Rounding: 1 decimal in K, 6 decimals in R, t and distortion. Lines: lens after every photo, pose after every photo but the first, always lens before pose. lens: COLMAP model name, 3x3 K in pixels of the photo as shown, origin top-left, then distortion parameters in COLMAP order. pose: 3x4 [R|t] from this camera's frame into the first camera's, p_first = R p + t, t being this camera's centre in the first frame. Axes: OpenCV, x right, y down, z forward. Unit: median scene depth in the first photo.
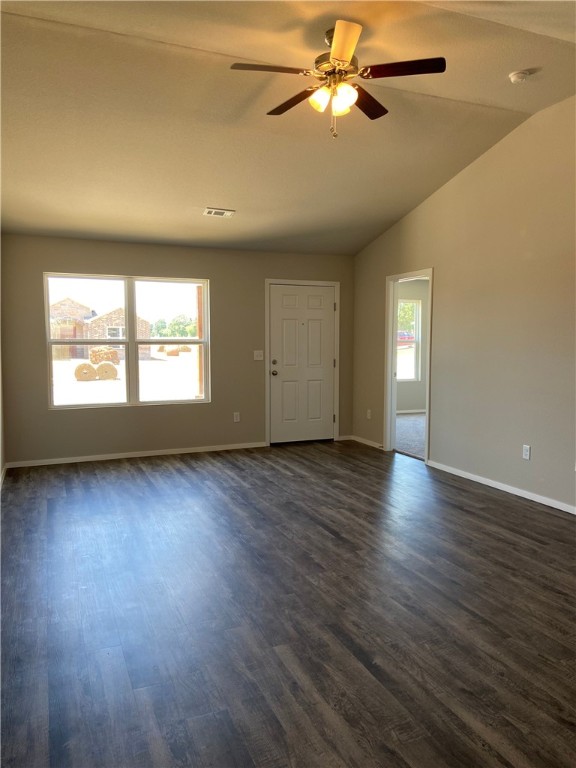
lens RADIAL K [[589.6, 0, 292.8], [0, 589.6, 379.6], [0, 0, 1]] dist [0.133831, -0.173977]
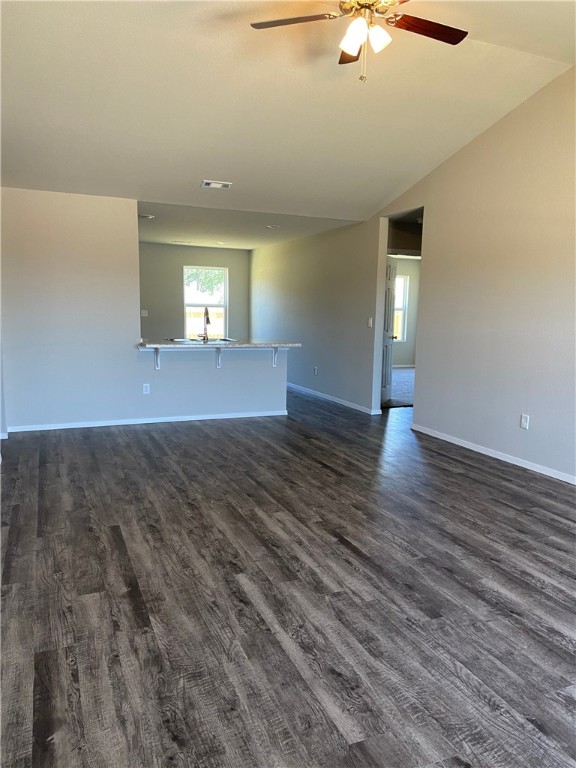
lens RADIAL K [[589.6, 0, 292.8], [0, 589.6, 379.6], [0, 0, 1]] dist [0.133831, -0.173977]
pose [[-0.999840, -0.017050, -0.005447, 0.151049], [-0.017768, 0.982207, 0.186960, -0.114787], [0.002162, 0.187027, -0.982352, 1.769983]]
